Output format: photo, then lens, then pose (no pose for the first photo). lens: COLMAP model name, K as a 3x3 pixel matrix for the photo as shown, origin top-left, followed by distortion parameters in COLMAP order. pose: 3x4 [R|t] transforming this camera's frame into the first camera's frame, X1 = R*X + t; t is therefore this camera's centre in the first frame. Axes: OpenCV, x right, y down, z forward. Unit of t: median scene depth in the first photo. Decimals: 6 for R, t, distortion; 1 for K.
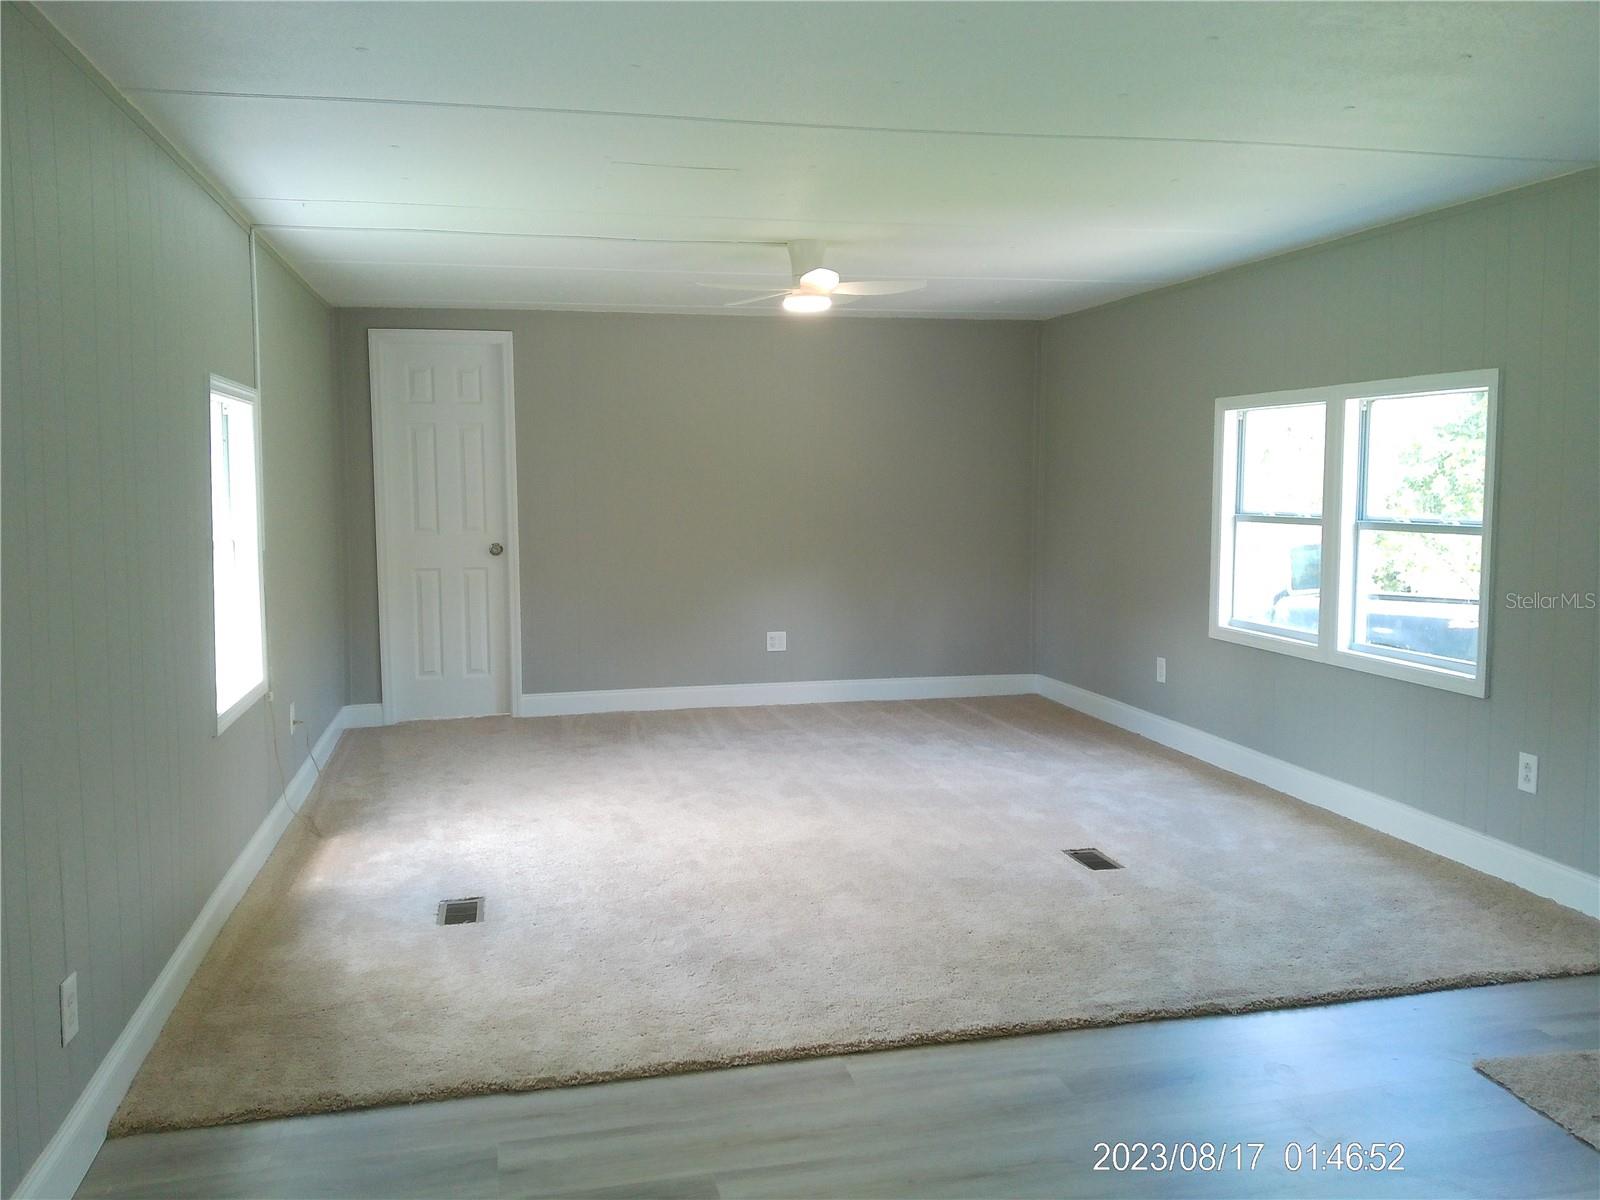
lens RADIAL K [[1347.2, 0, 800.0], [0, 1347.2, 600.0], [0, 0, 1]] dist [-0.003519, -0.003254]
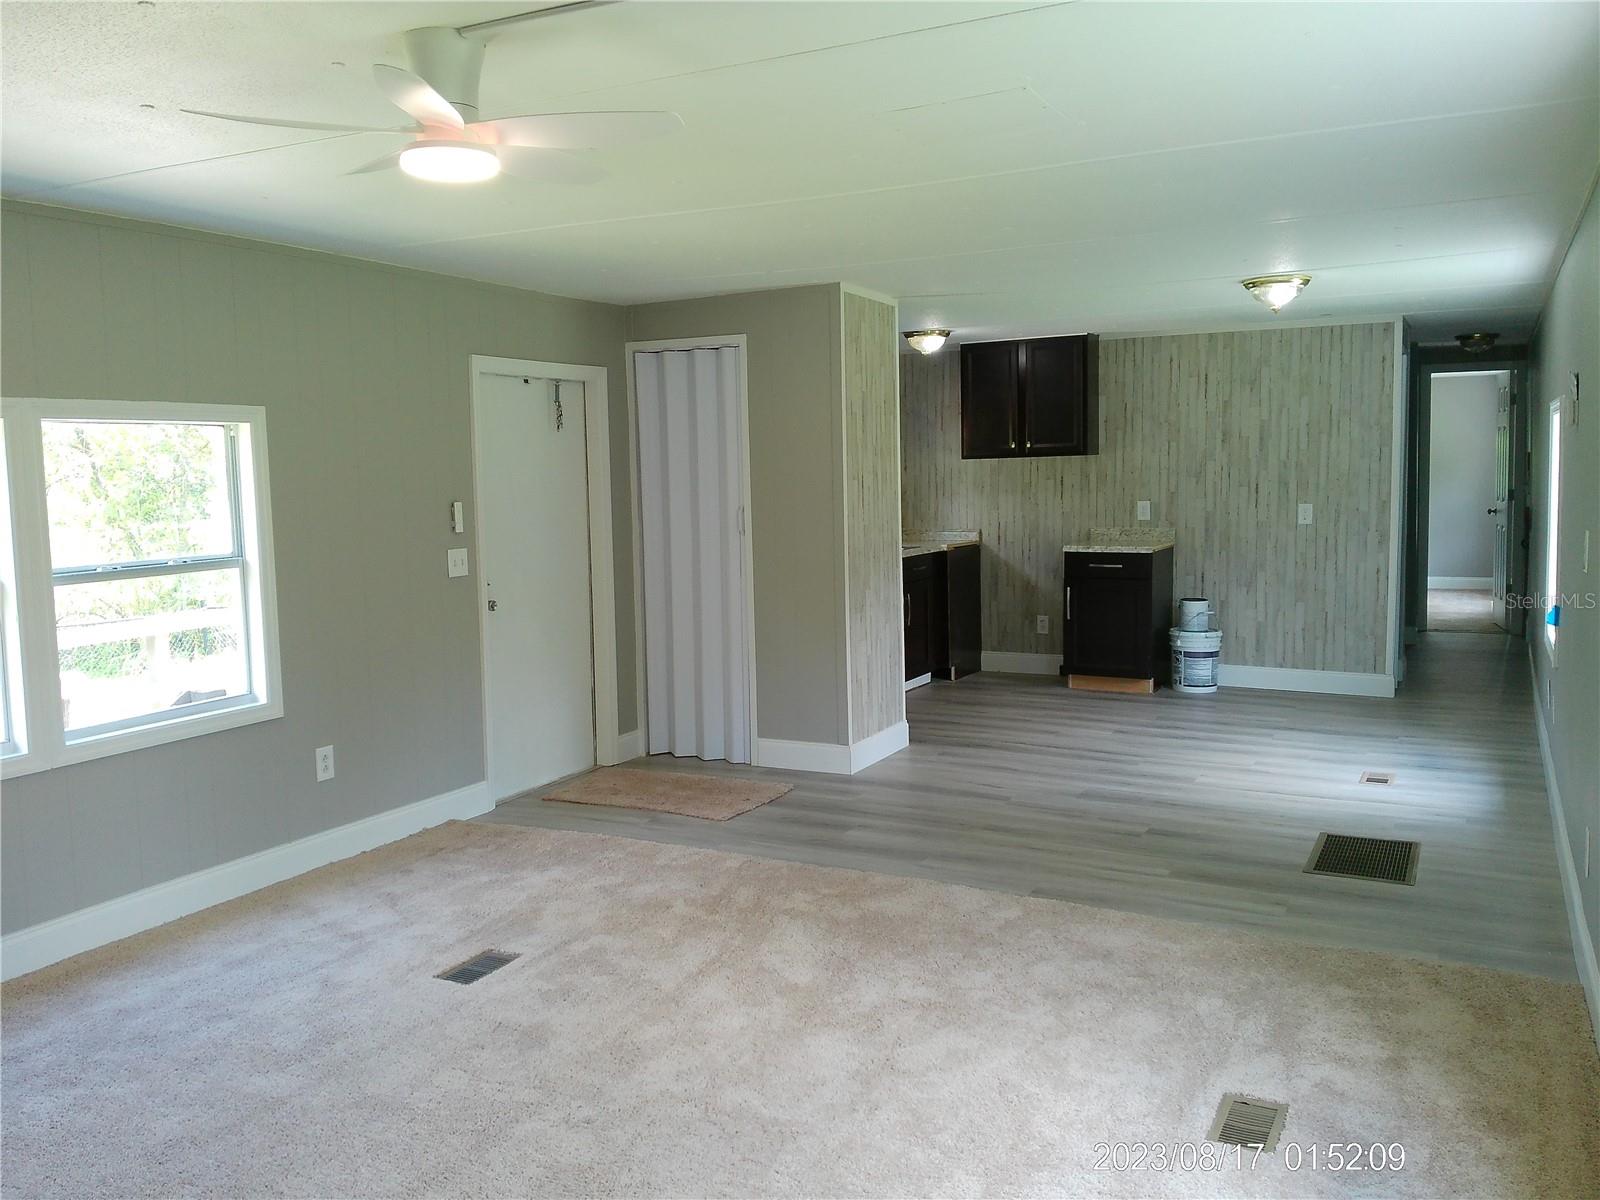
lens RADIAL K [[1347.2, 0, 800.0], [0, 1347.2, 600.0], [0, 0, 1]] dist [-0.003519, -0.003254]
pose [[-0.761860, -0.034434, 0.646826, -0.506557], [0.094796, 0.981907, 0.163928, -0.158066], [-0.640767, 0.186206, -0.744812, 1.570003]]
